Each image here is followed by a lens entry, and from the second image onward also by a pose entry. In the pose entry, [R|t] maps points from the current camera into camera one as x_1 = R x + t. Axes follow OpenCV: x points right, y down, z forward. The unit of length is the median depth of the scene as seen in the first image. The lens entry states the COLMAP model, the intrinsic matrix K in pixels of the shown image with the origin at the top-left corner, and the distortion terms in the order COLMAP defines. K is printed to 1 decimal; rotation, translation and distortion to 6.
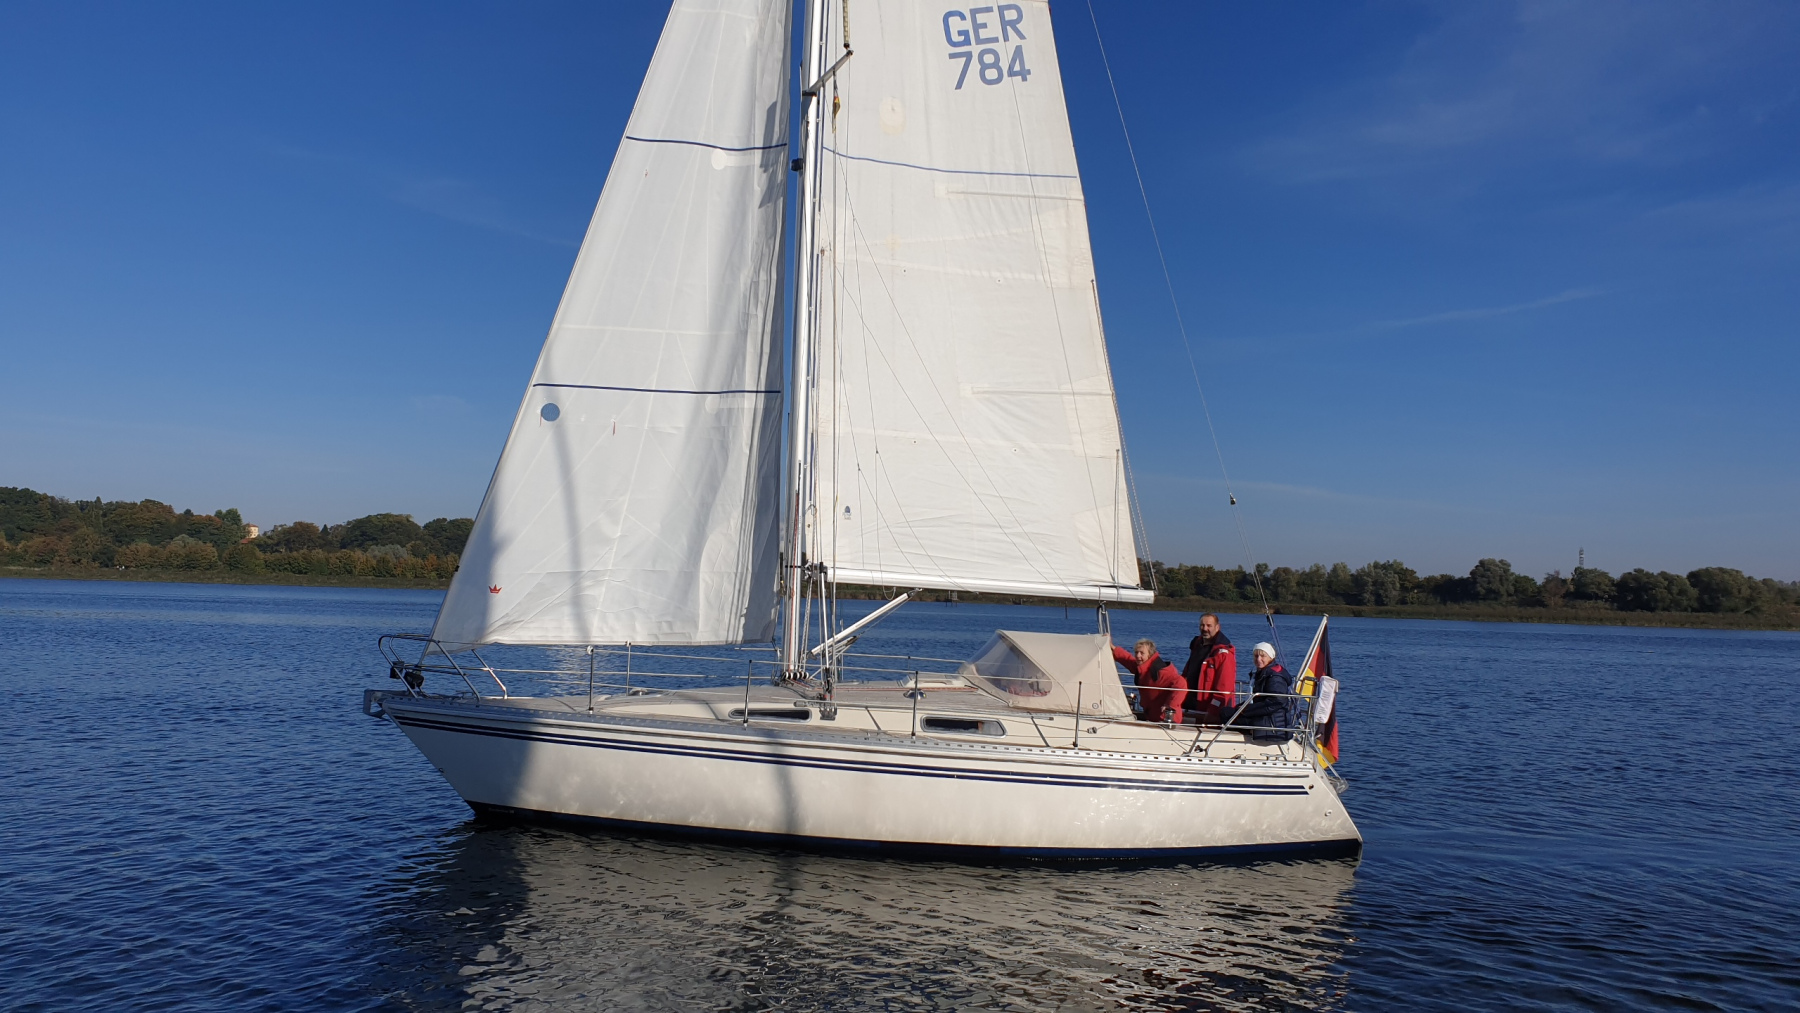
lens RADIAL K [[1500.9, 0, 856.5], [0, 1500.9, 545.7], [0, 0, 1]] dist [-0.029232, 0.074871]
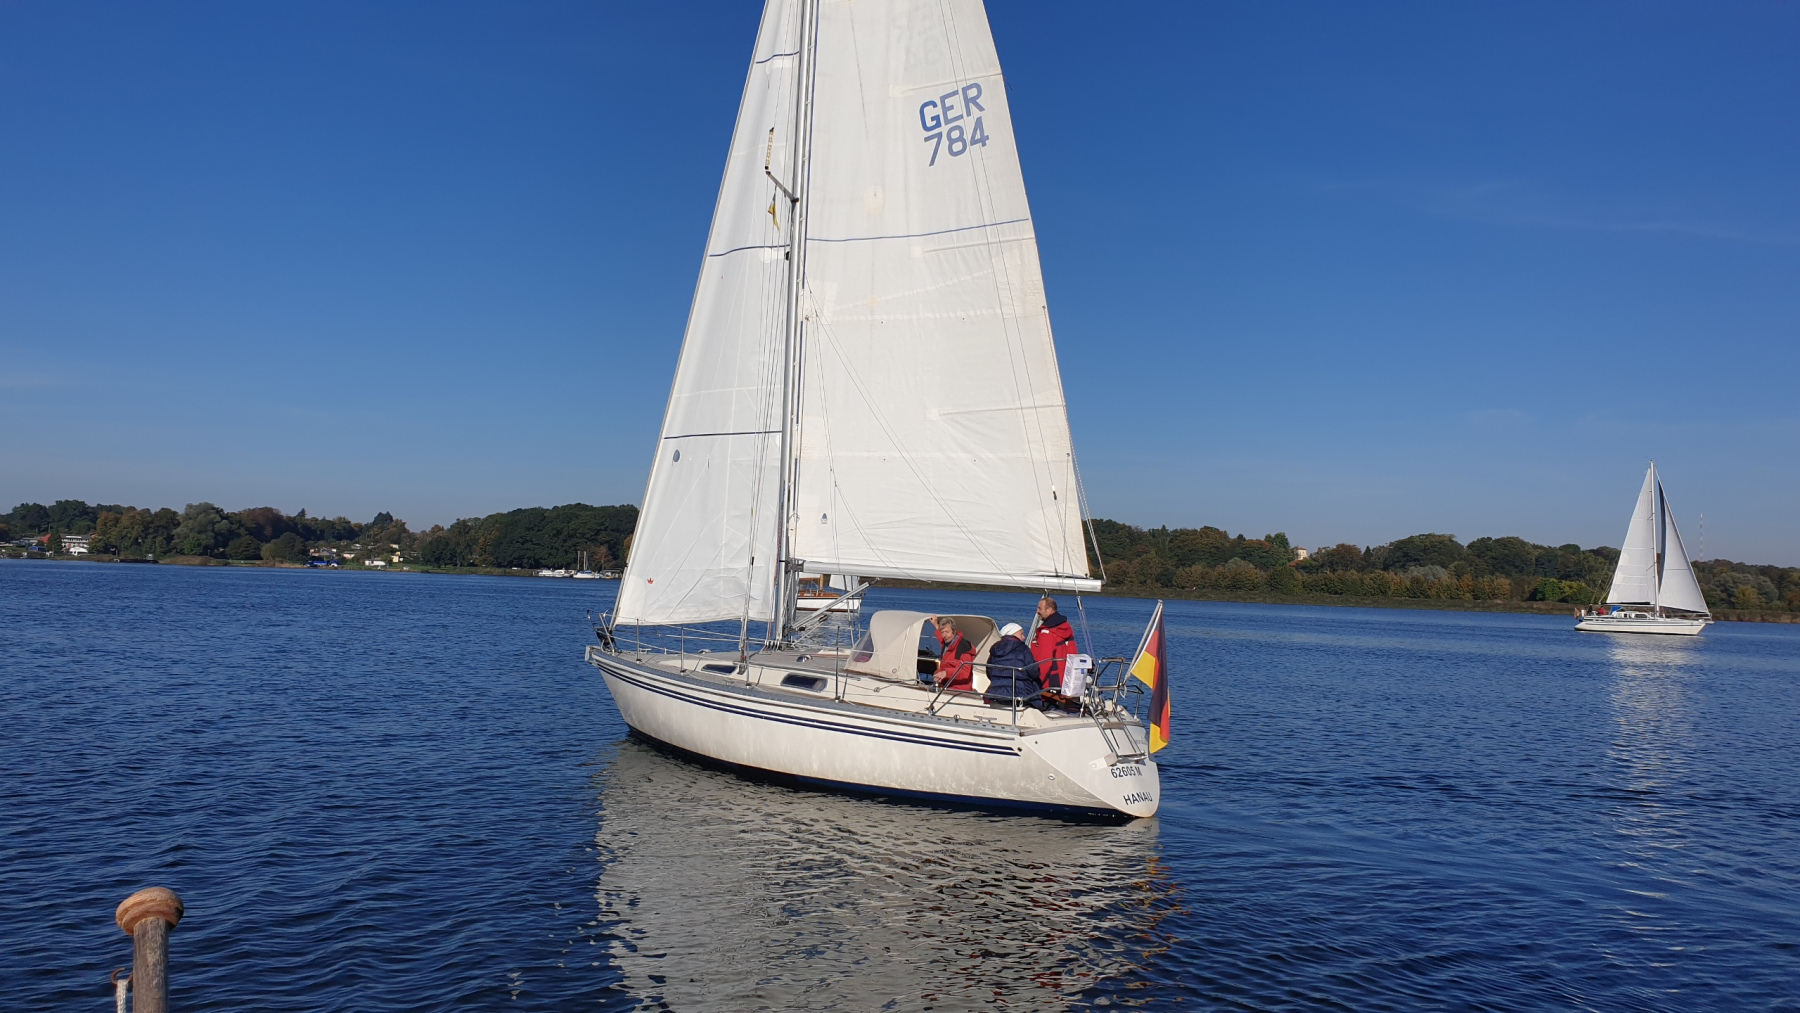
lens RADIAL K [[1500.9, 0, 856.5], [0, 1500.9, 545.7], [0, 0, 1]] dist [-0.029232, 0.074871]
pose [[0.738119, -0.021169, -0.674338, 0.826152], [0.010270, 0.999744, -0.020143, 0.025497], [0.674592, 0.007942, 0.738148, 0.068831]]
